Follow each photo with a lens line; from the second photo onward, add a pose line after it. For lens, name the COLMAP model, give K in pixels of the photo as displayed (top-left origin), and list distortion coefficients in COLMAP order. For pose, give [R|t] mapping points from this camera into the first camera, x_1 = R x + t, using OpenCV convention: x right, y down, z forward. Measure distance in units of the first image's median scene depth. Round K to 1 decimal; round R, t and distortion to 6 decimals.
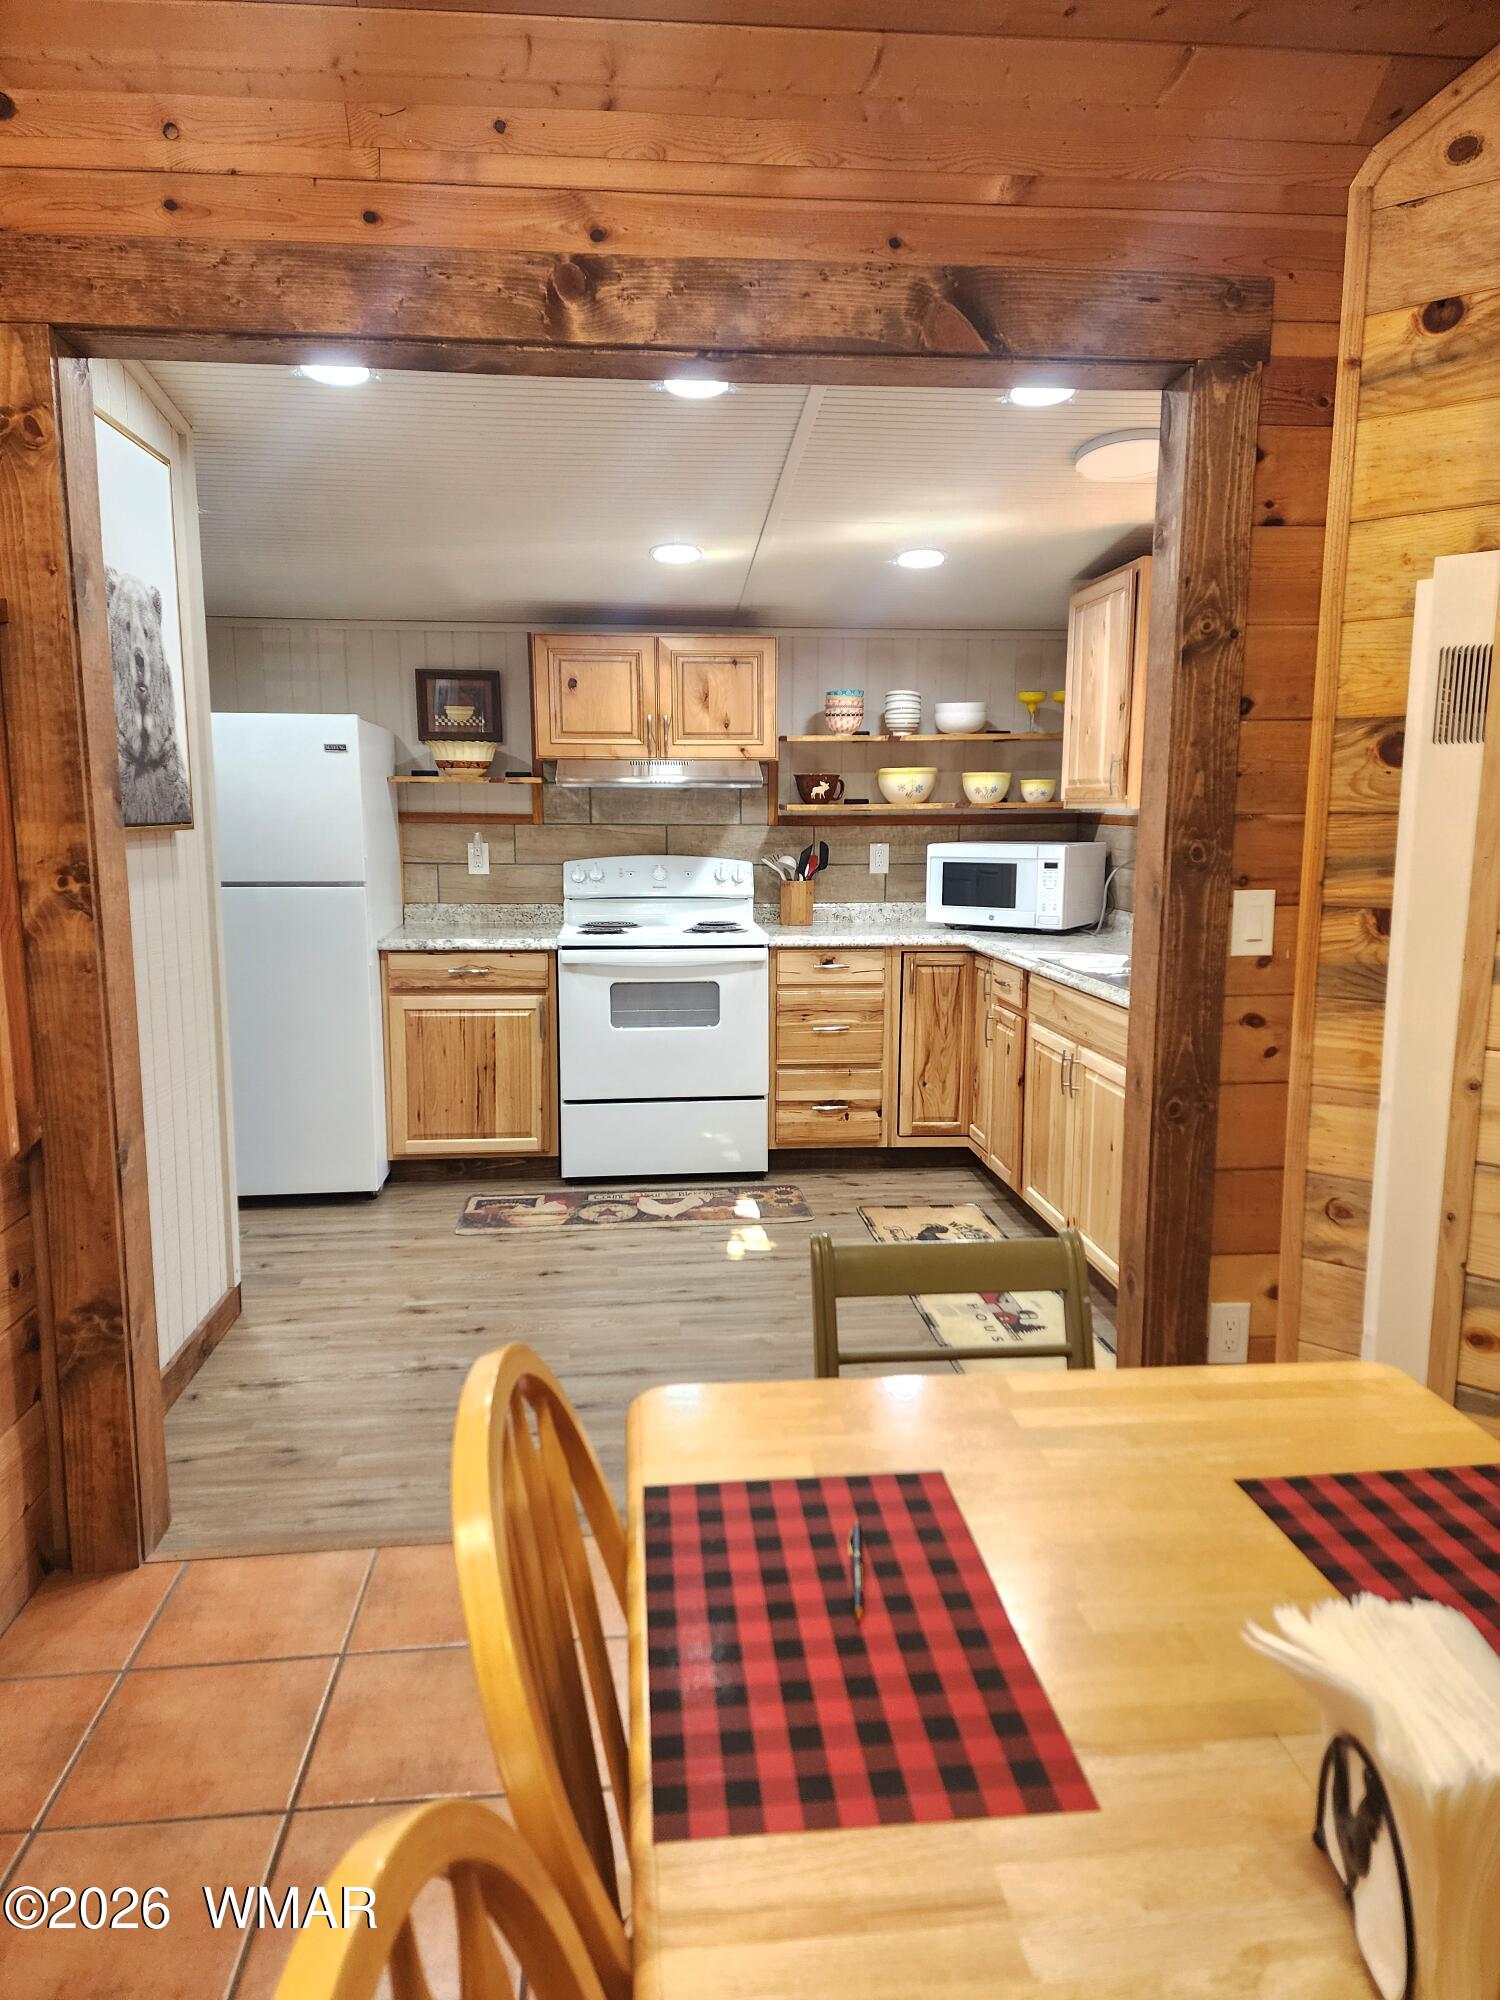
lens RADIAL K [[1350.2, 0, 750.0], [0, 1350.2, 1000.0], [0, 0, 1]] dist [0.089882, -0.001704]
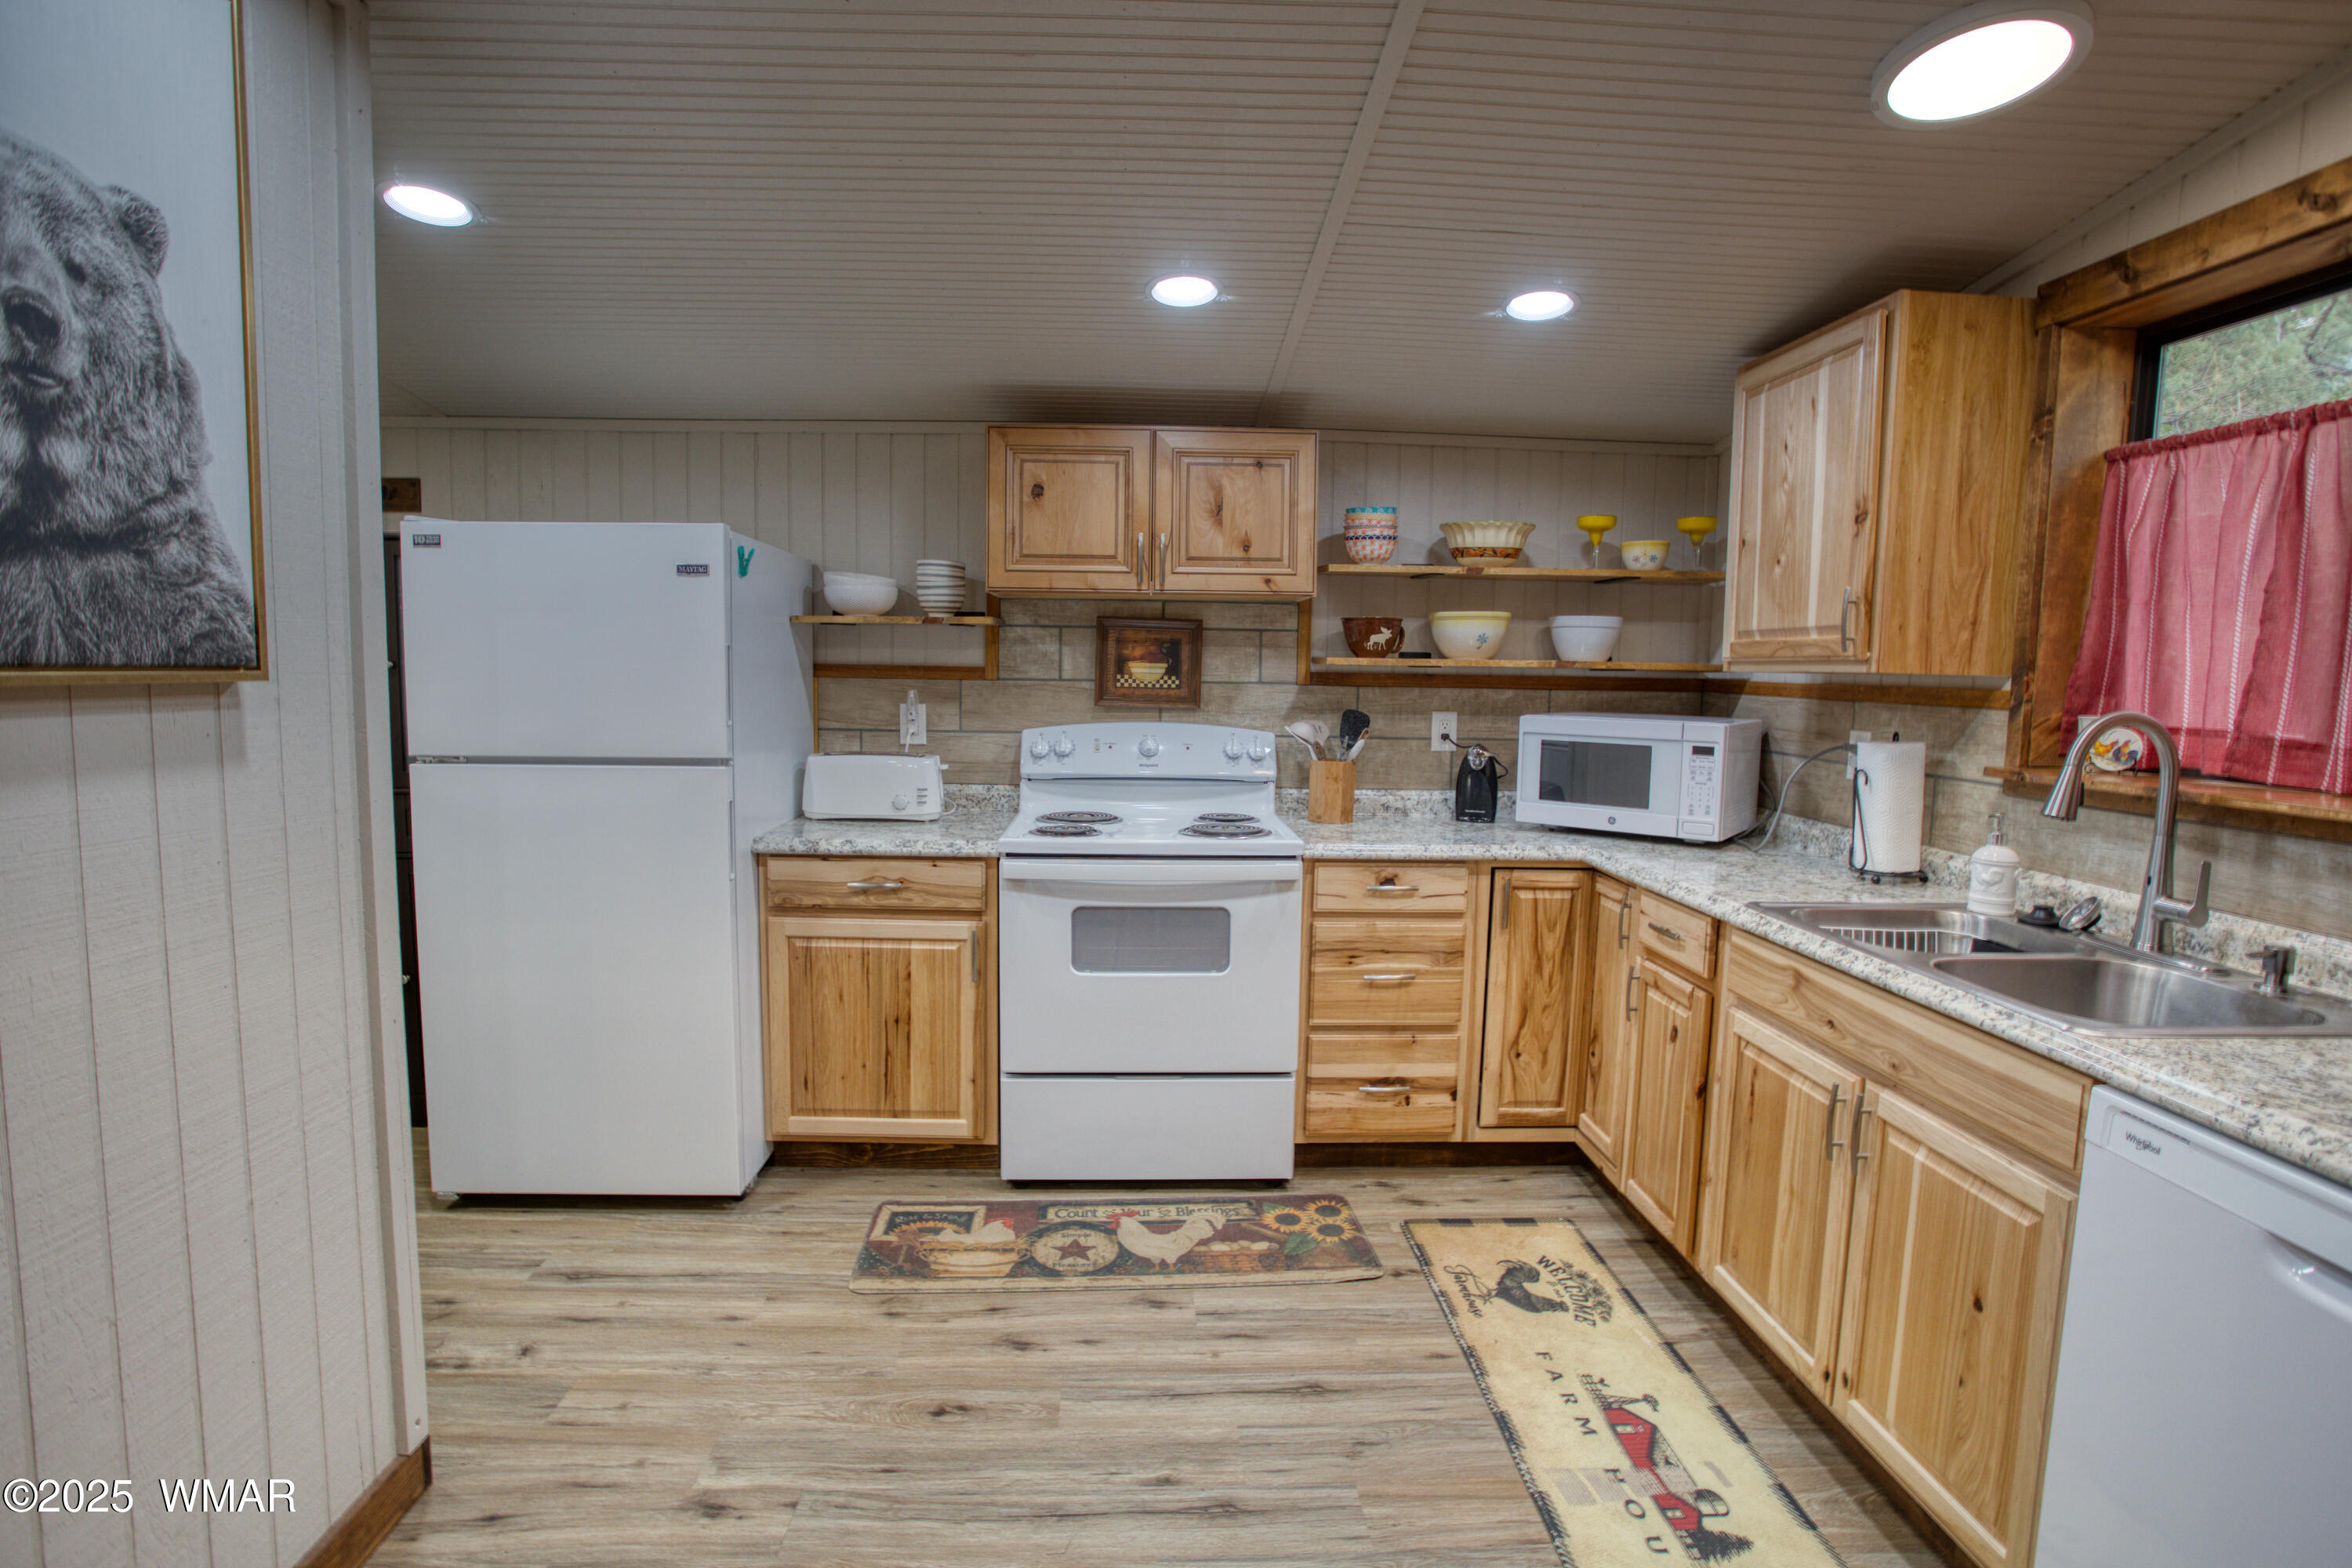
lens RADIAL K [[1150.1, 0, 1182.6], [0, 1150.1, 775.0], [0, 0, 1]] dist [-0.127893, 0.096464]
pose [[0.998590, 0.019766, -0.049259, -0.019422], [-0.022280, 0.998449, -0.051027, -0.050486], [0.048174, 0.052053, 0.997482, 0.405202]]
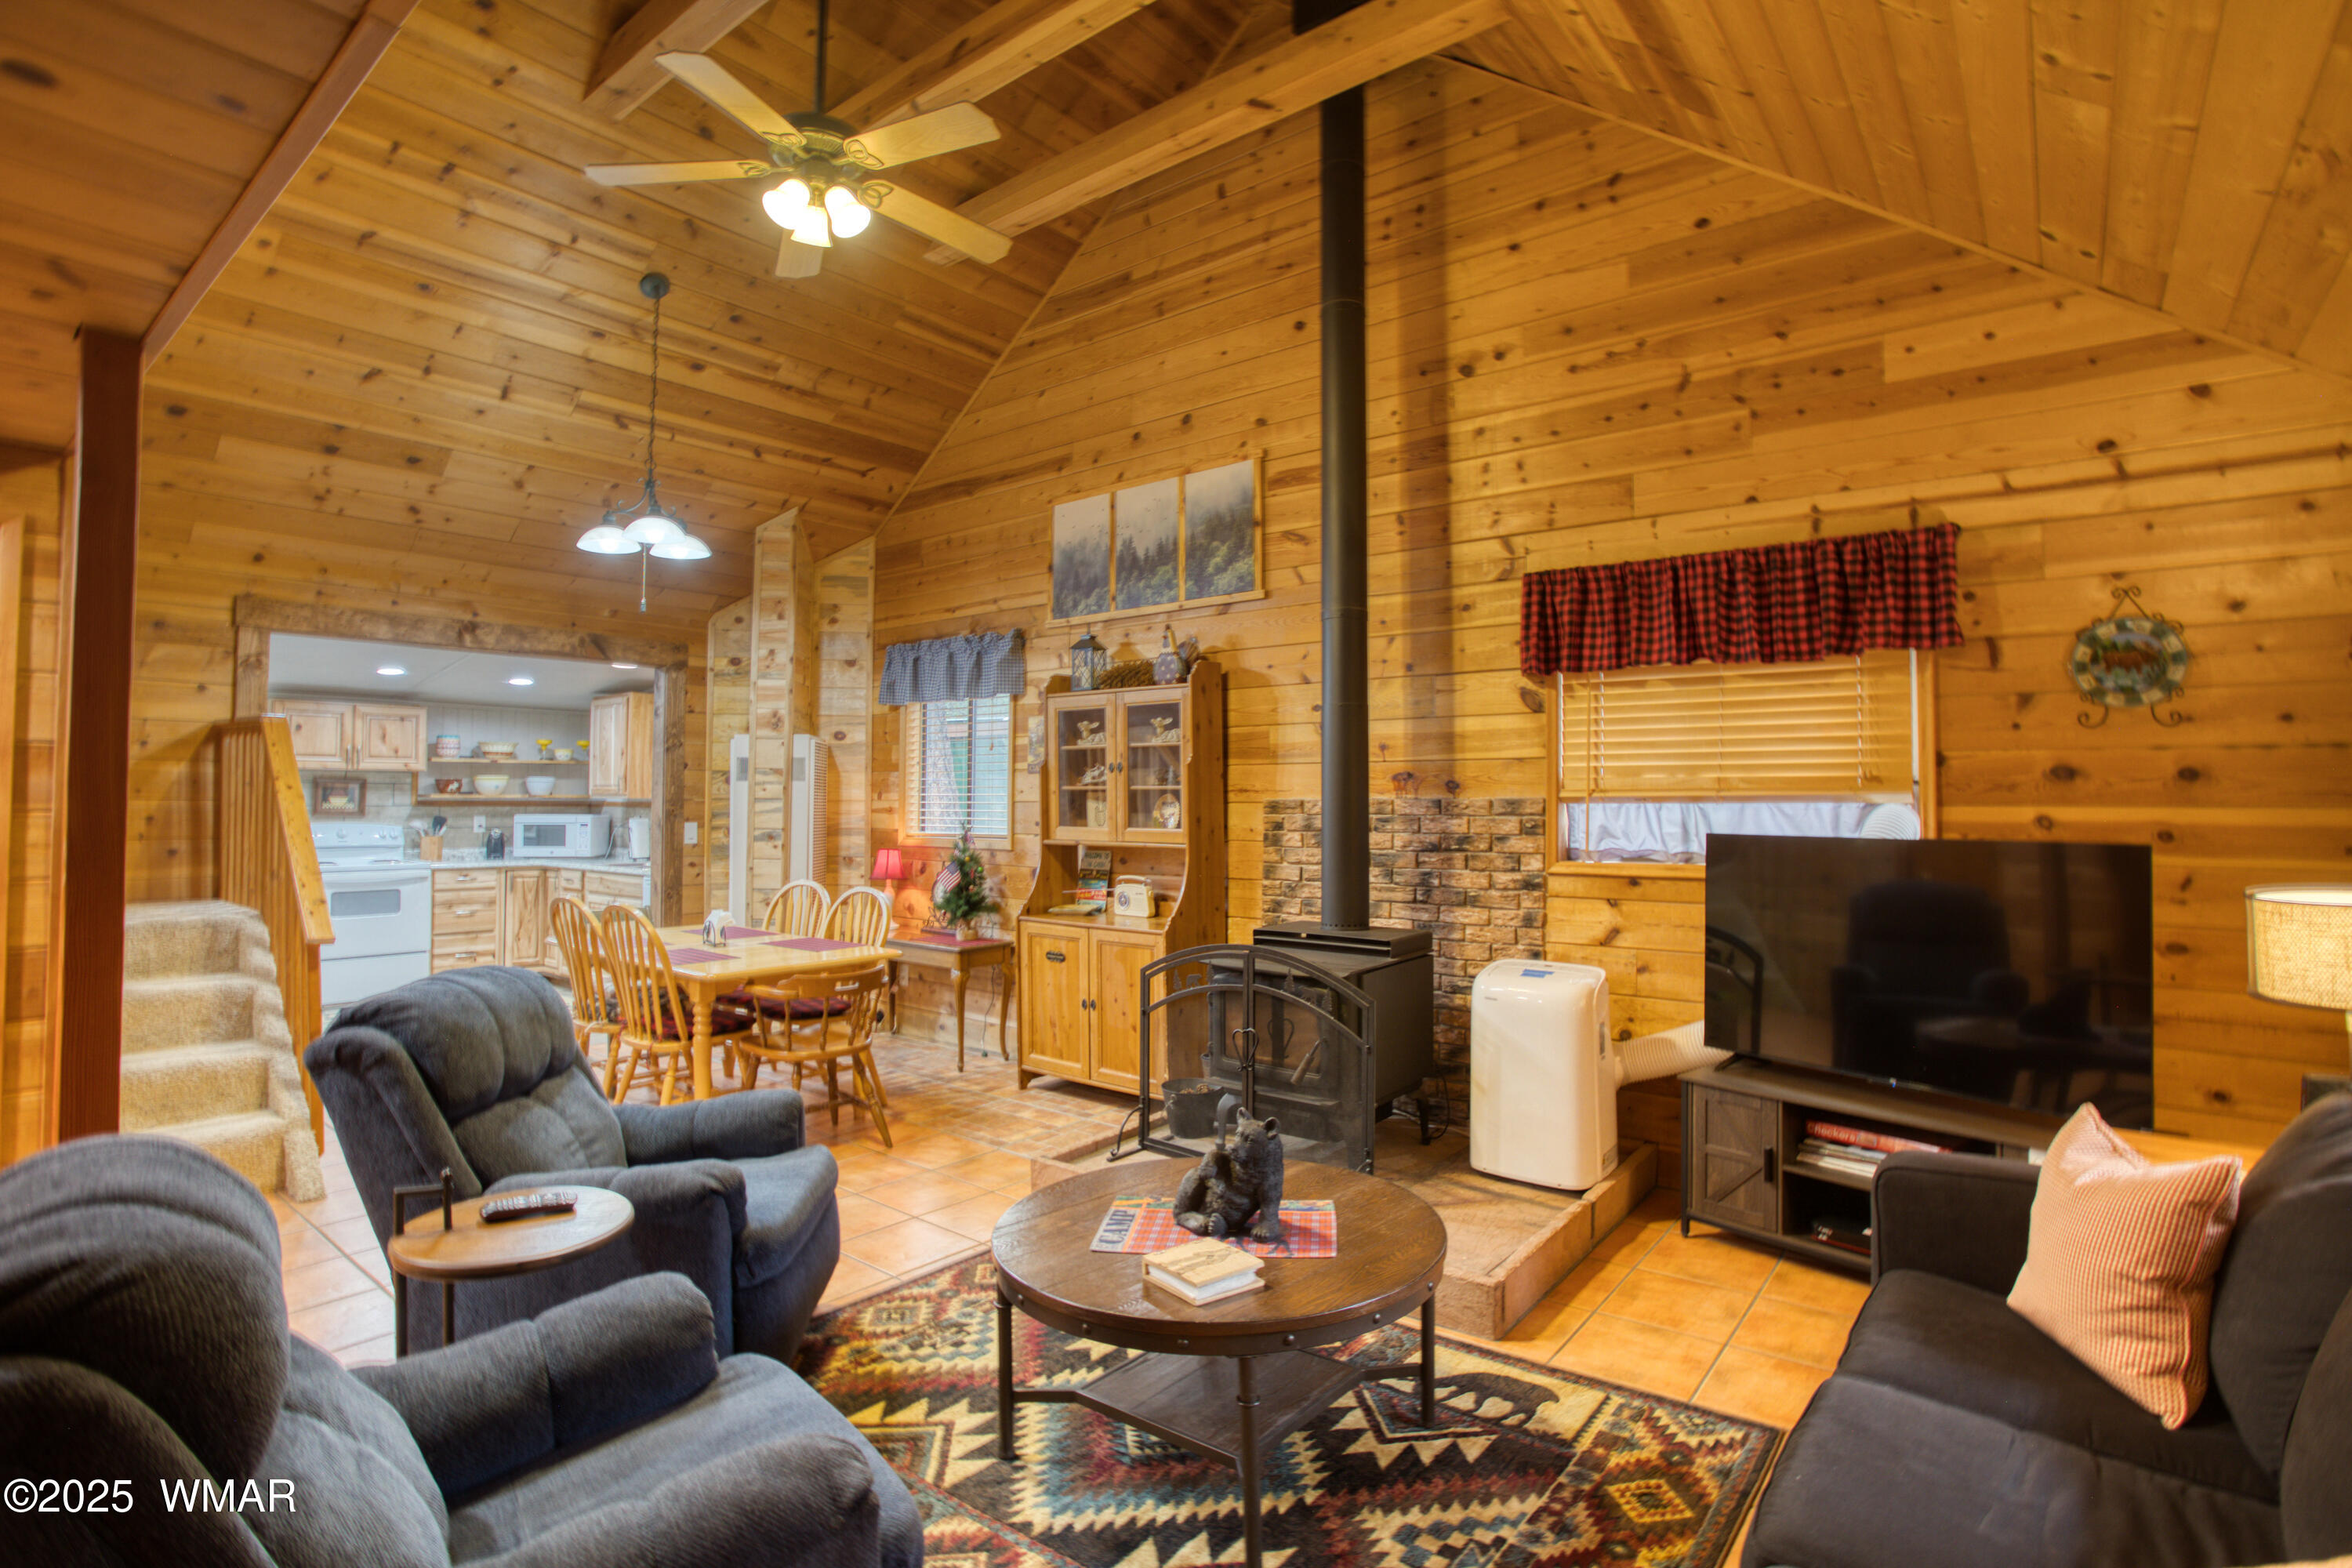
lens RADIAL K [[1150.1, 0, 1182.6], [0, 1150.1, 775.0], [0, 0, 1]] dist [-0.127893, 0.096464]
pose [[0.702985, 0.019523, 0.710937, -0.340246], [0.097422, 0.987557, -0.123452, 0.120379], [-0.704500, 0.156046, 0.692336, -0.805250]]
